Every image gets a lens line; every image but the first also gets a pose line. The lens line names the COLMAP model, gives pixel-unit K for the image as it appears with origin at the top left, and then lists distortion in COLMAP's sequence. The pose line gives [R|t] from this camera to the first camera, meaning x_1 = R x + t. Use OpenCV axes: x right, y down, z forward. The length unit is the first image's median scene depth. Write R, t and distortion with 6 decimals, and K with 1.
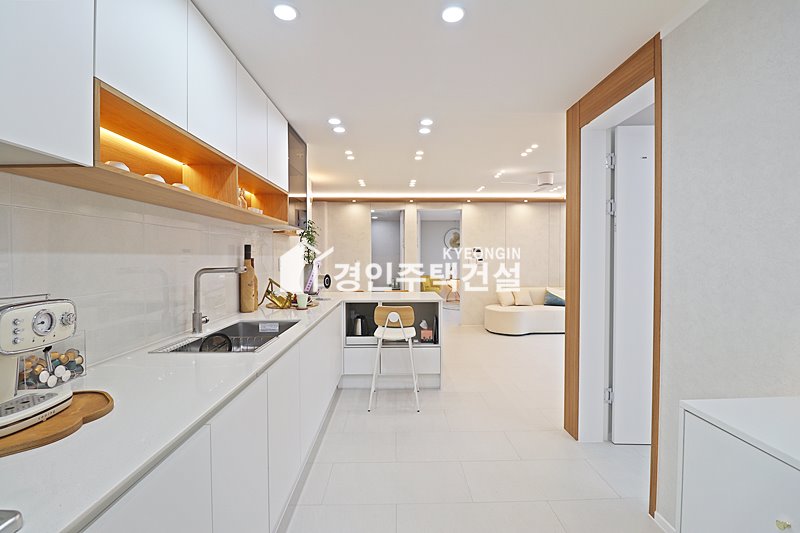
lens RADIAL K [[364.8, 0, 400.0], [0, 364.8, 262.2], [0, 0, 1]] dist [0.000269, -0.014875]
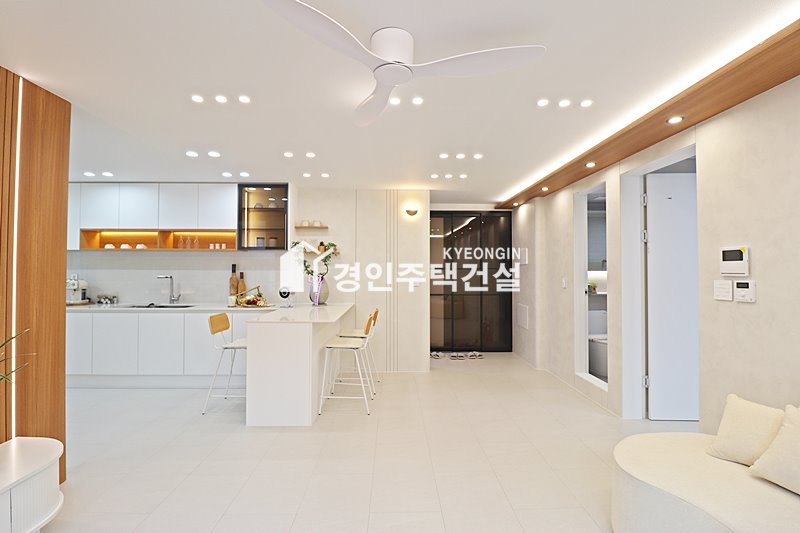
lens RADIAL K [[368.0, 0, 404.4], [0, 368.0, 263.0], [0, 0, 1]] dist [0.002439, -0.014996]
pose [[0.016049, -0.017300, -0.999722, 1.056968], [-0.017788, 0.999687, -0.017585, -0.030336], [0.999713, 0.018065, 0.015737, 1.428842]]
